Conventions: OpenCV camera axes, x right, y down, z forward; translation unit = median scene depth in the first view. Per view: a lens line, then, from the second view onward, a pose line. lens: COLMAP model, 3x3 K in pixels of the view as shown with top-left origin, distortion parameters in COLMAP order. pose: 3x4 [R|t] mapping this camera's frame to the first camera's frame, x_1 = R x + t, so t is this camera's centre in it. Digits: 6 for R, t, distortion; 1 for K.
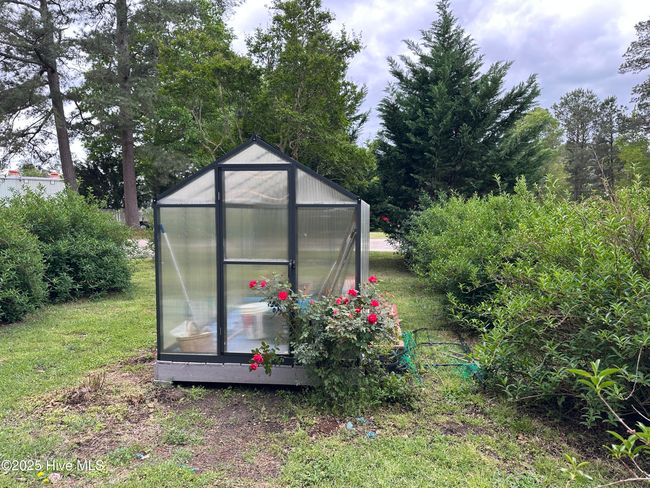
lens RADIAL K [[457.4, 0, 324.8], [0, 457.4, 241.7], [0, 0, 1]] dist [0.022278, -0.011002]
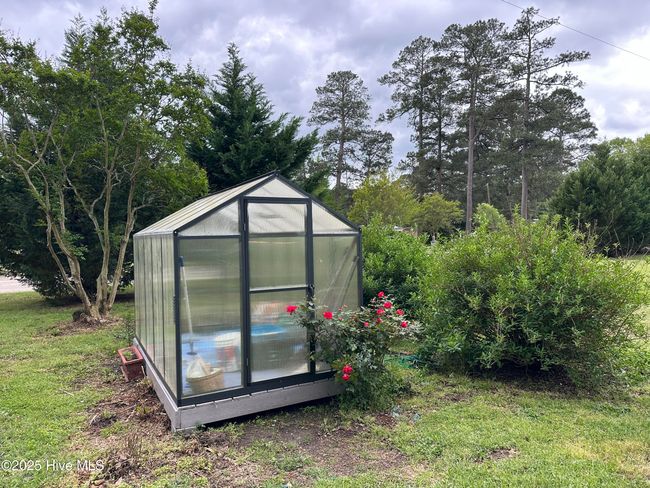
lens RADIAL K [[457.4, 0, 324.9], [0, 457.4, 247.0], [0, 0, 1]] dist [0.022278, -0.011002]
pose [[0.821678, -0.031927, 0.569058, -0.657311], [0.063163, 0.997381, -0.035244, -0.008091], [-0.566442, 0.064903, 0.821542, 0.071256]]
